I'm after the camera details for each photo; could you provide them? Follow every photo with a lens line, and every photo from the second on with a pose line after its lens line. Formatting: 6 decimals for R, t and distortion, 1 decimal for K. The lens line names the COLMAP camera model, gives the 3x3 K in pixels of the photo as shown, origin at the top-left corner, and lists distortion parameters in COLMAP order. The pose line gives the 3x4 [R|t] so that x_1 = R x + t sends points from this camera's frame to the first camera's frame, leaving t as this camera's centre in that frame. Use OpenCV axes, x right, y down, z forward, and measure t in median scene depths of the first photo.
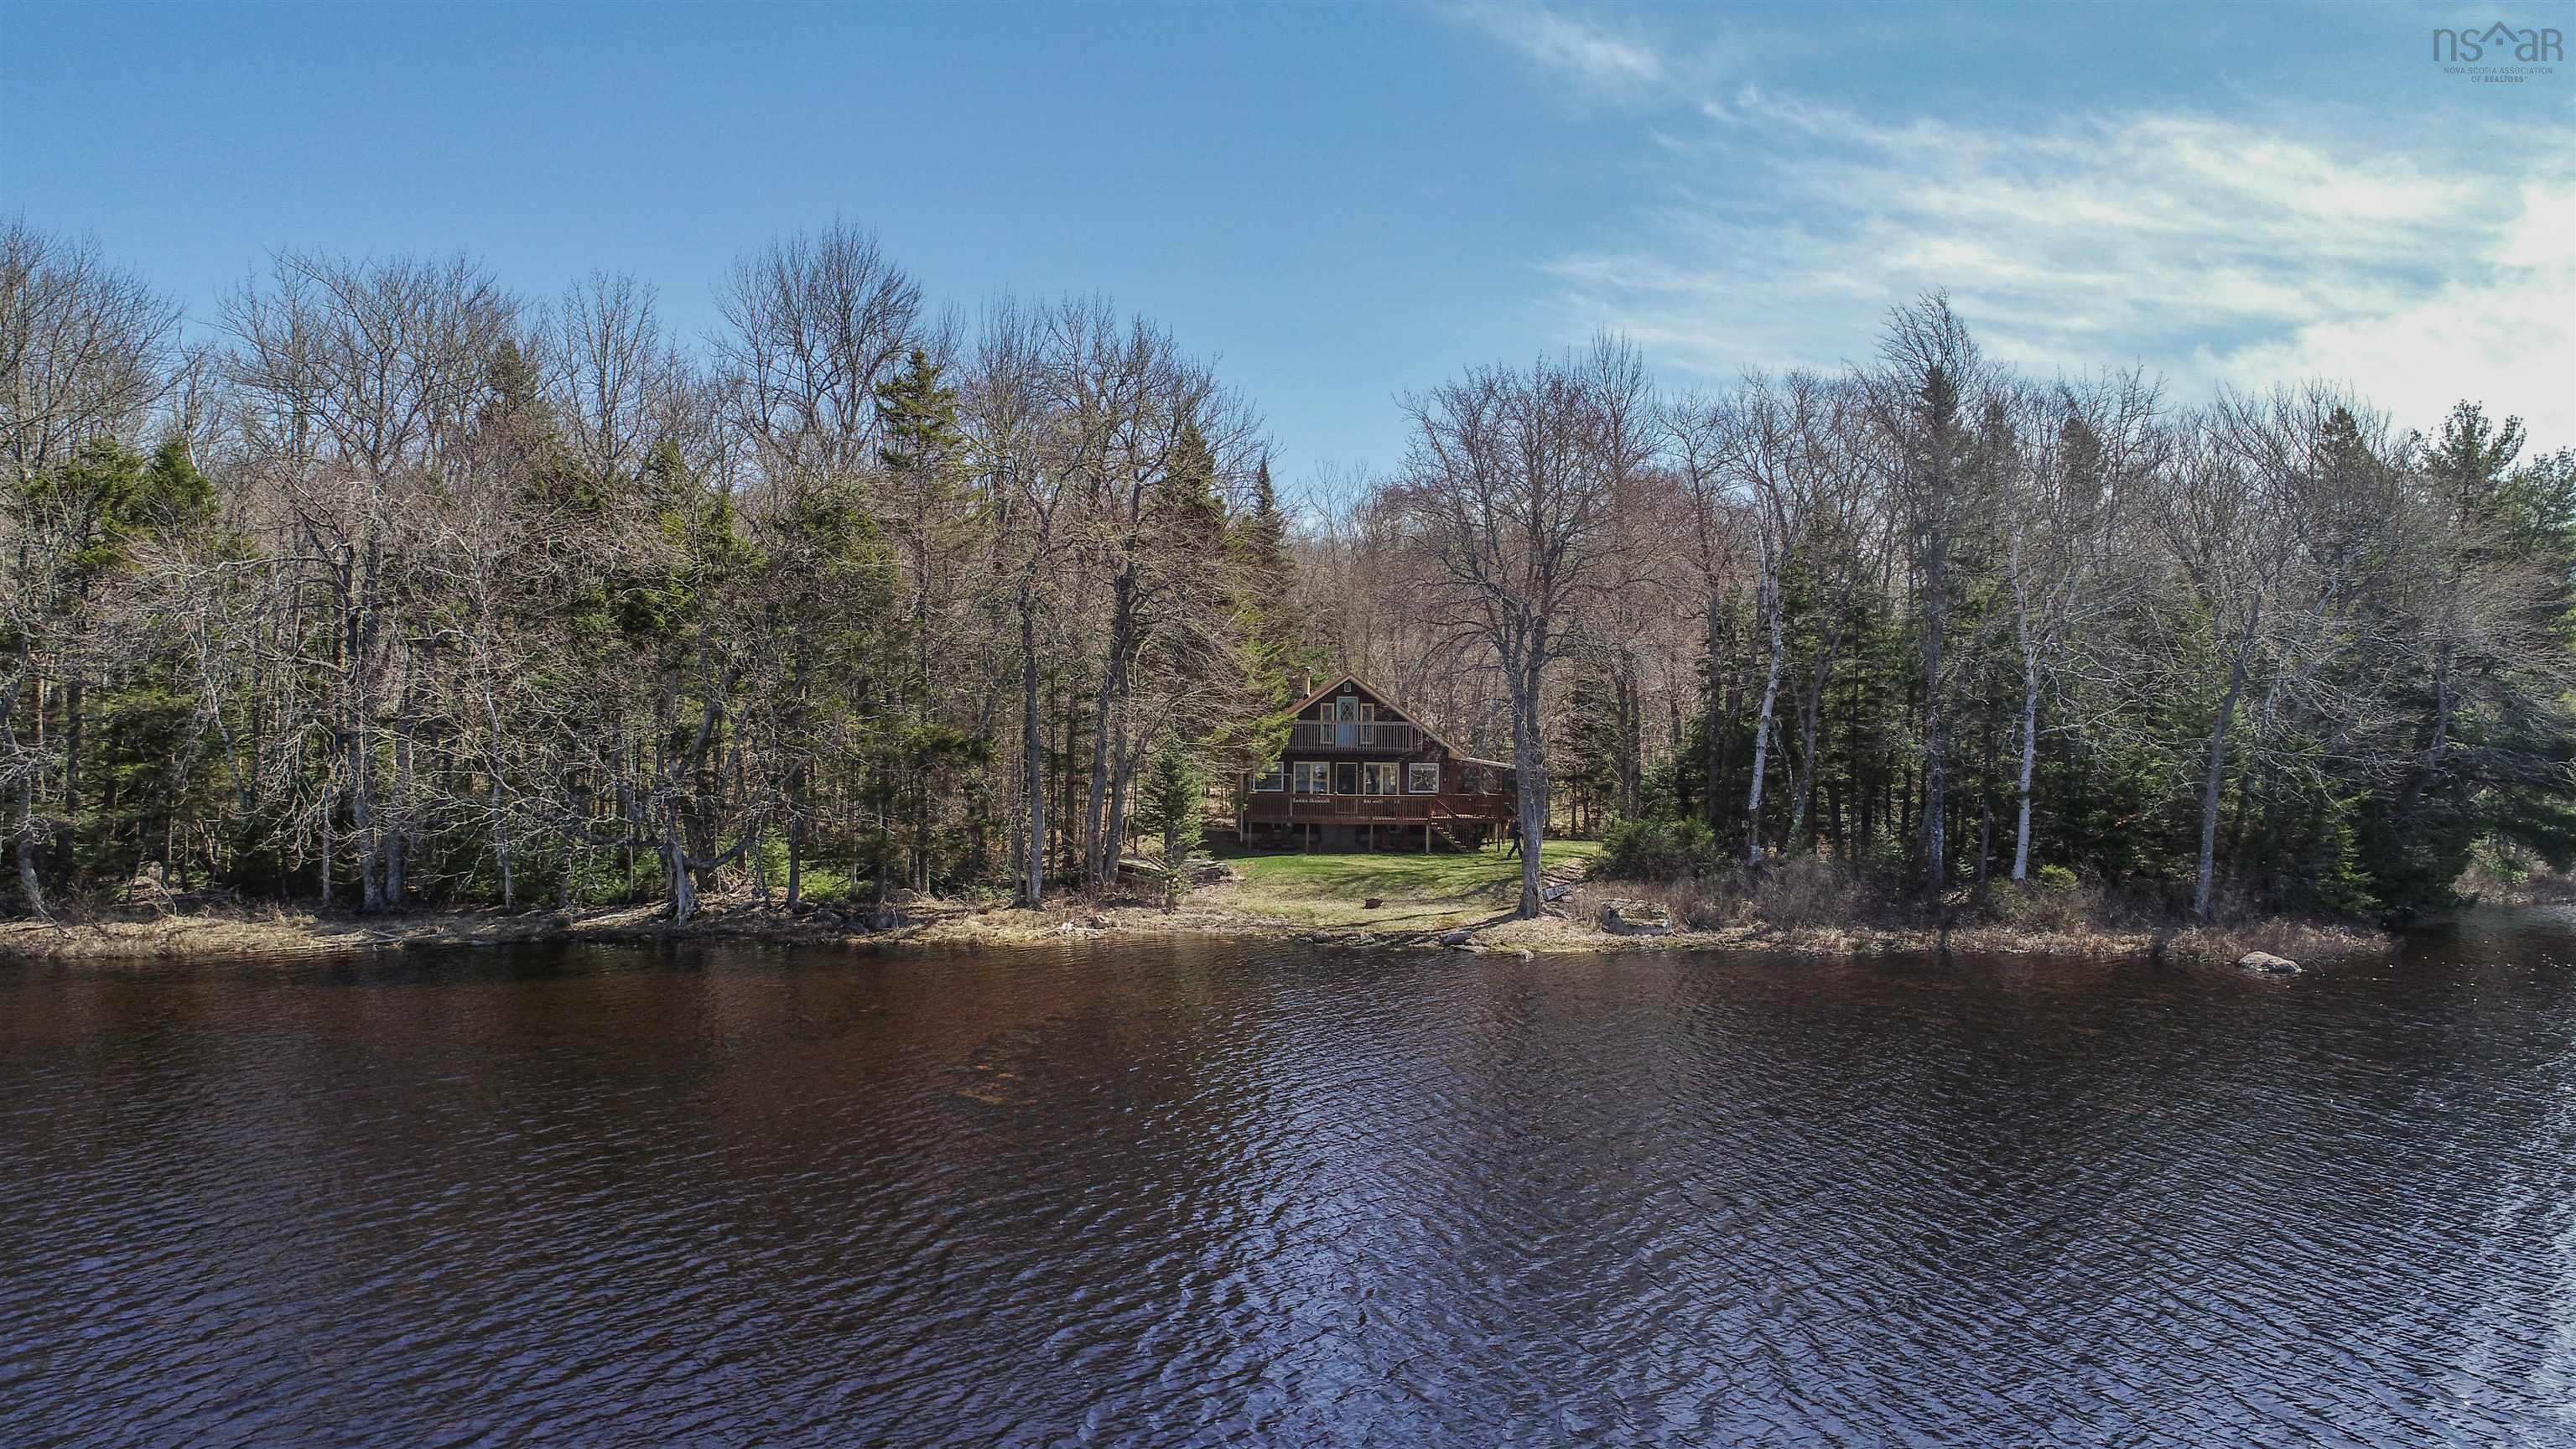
lens RADIAL K [[1729.9, 0, 1276.5], [0, 1729.9, 712.0], [0, 0, 1]] dist [-0.001633, -0.002243]
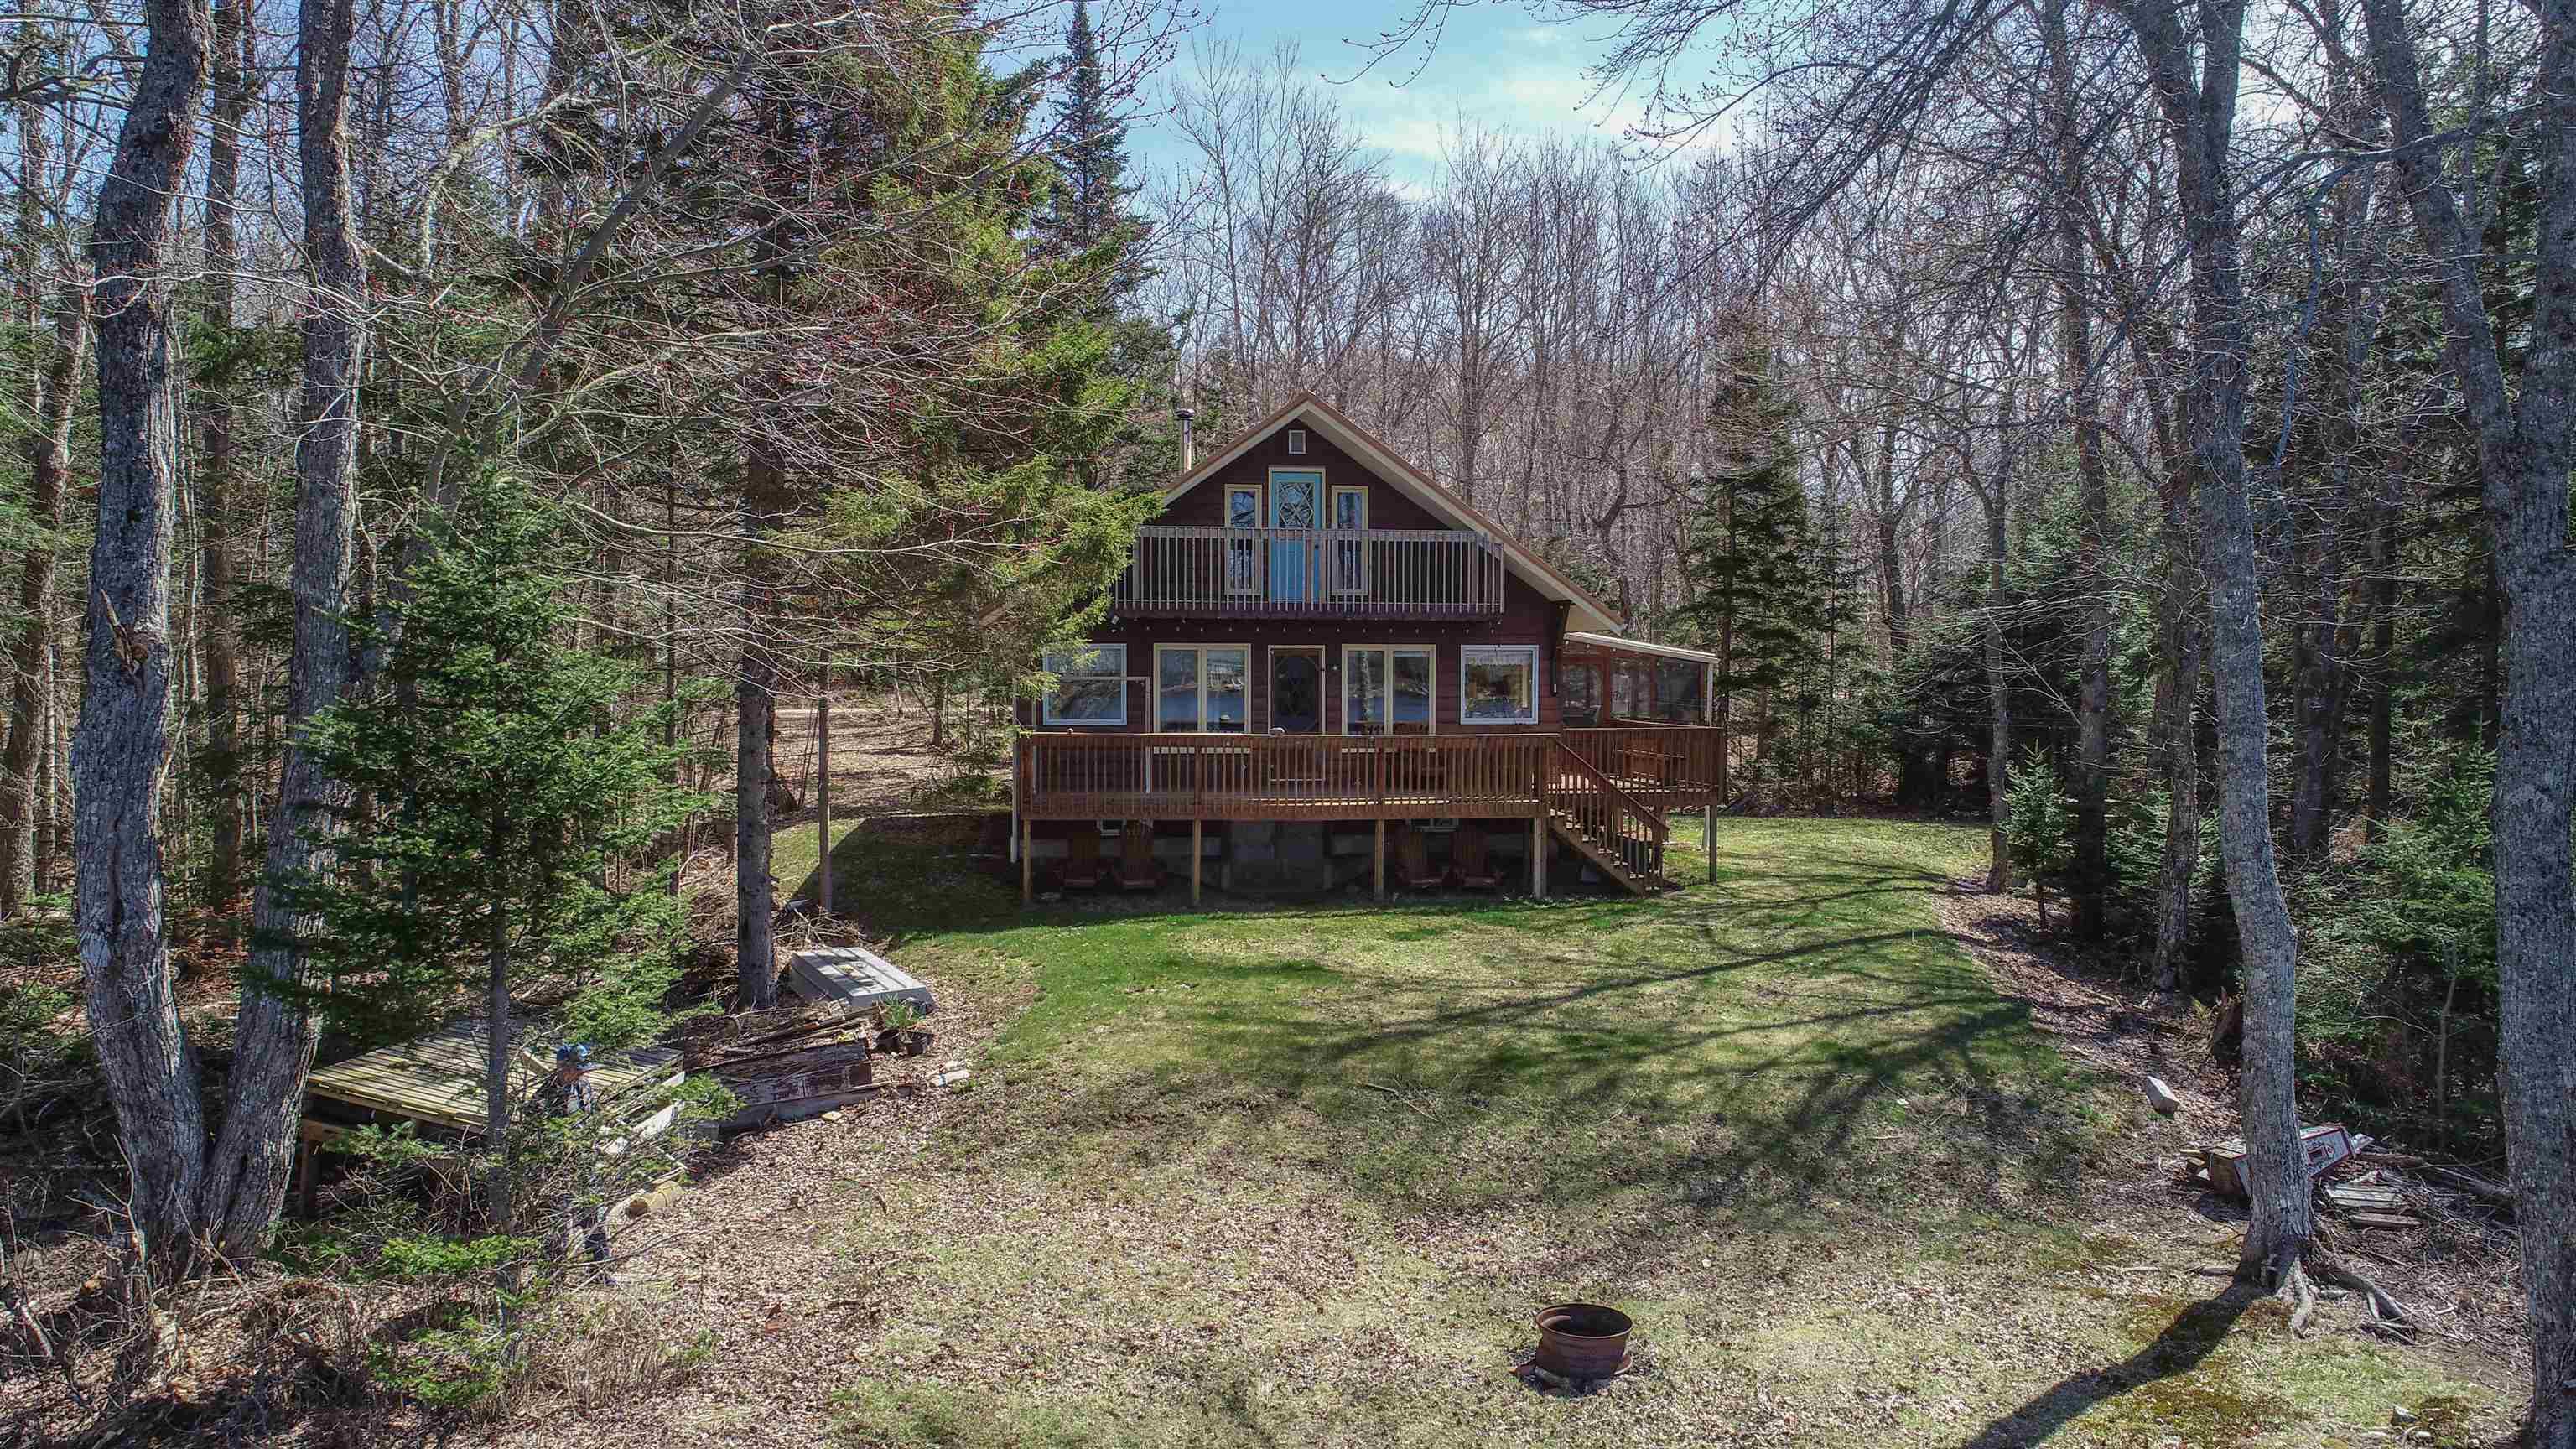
lens RADIAL K [[1729.9, 0, 1286.6], [0, 1729.9, 715.7], [0, 0, 1]] dist [-0.001633, -0.002243]
pose [[0.996299, -0.013074, 0.084949, 0.007796], [0.008462, 0.998482, 0.054422, 0.027875], [-0.085532, -0.053501, 0.994898, 0.726520]]
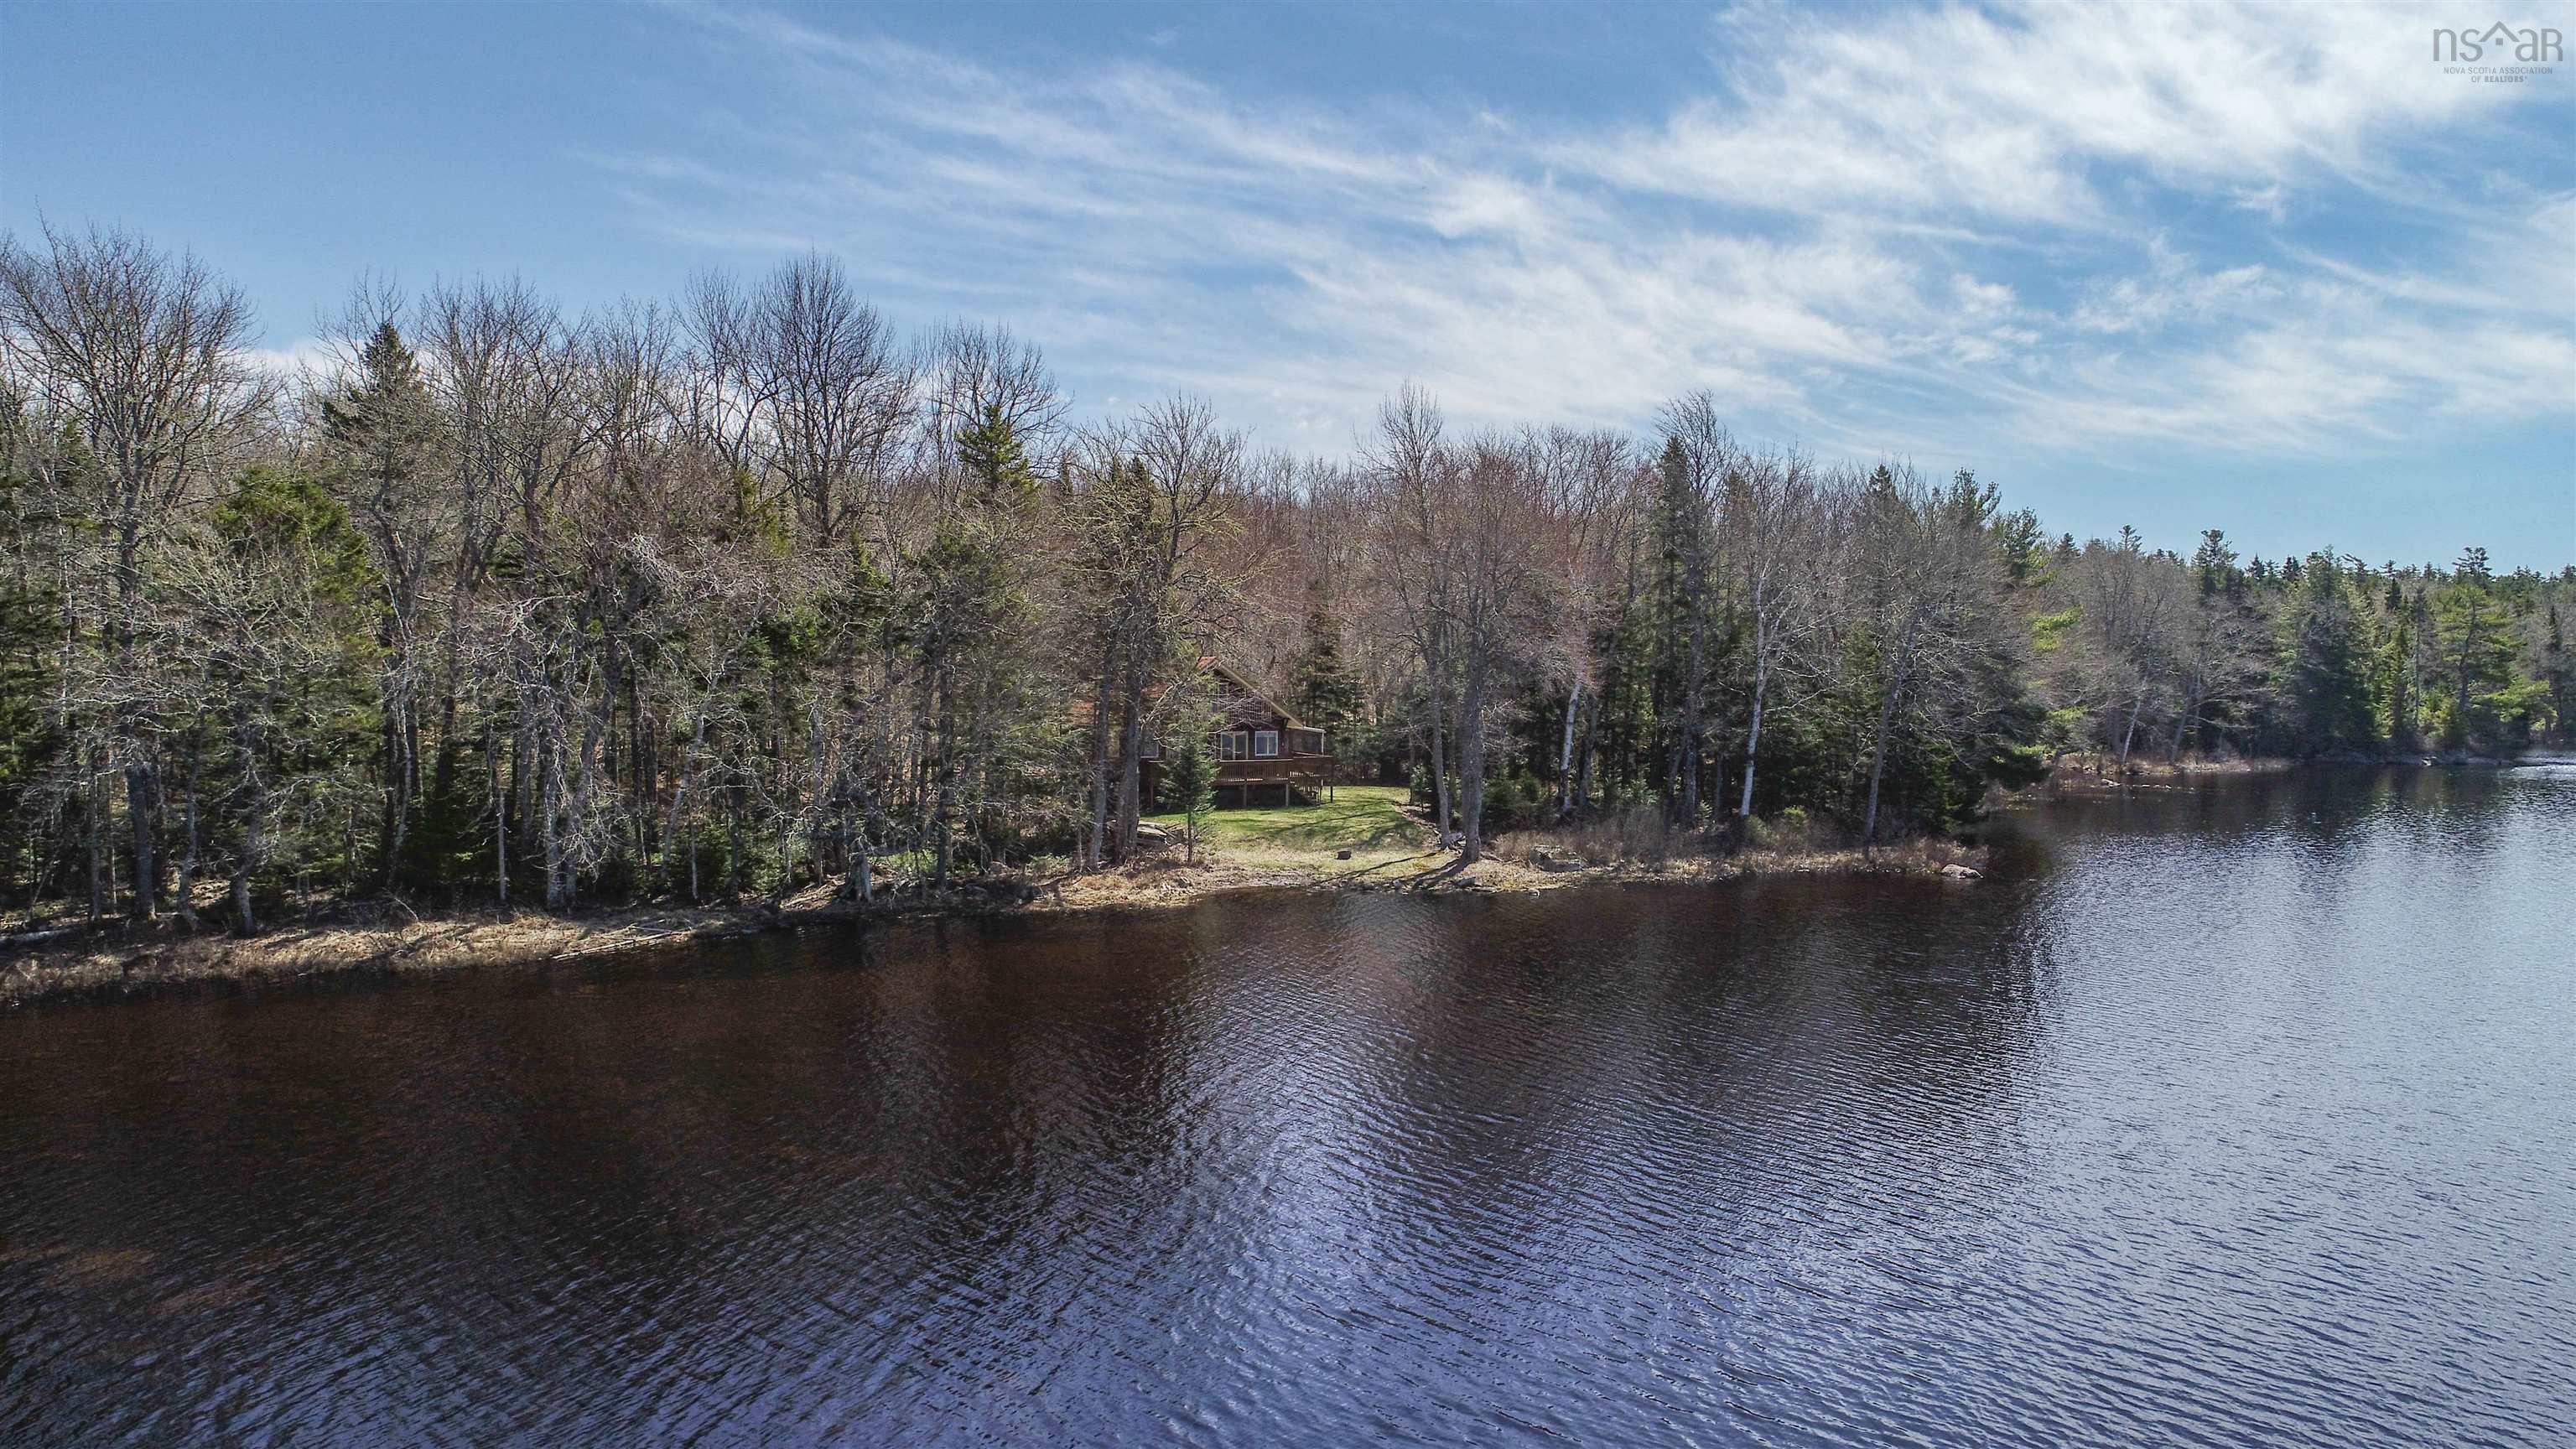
lens RADIAL K [[1729.9, 0, 1297.8], [0, 1729.9, 721.1], [0, 0, 1]] dist [-0.001633, -0.002243]
pose [[0.926181, -0.018398, 0.376629, -0.405898], [-0.004664, 0.998174, 0.060230, -0.058617], [-0.377050, -0.057541, 0.924404, -0.148429]]
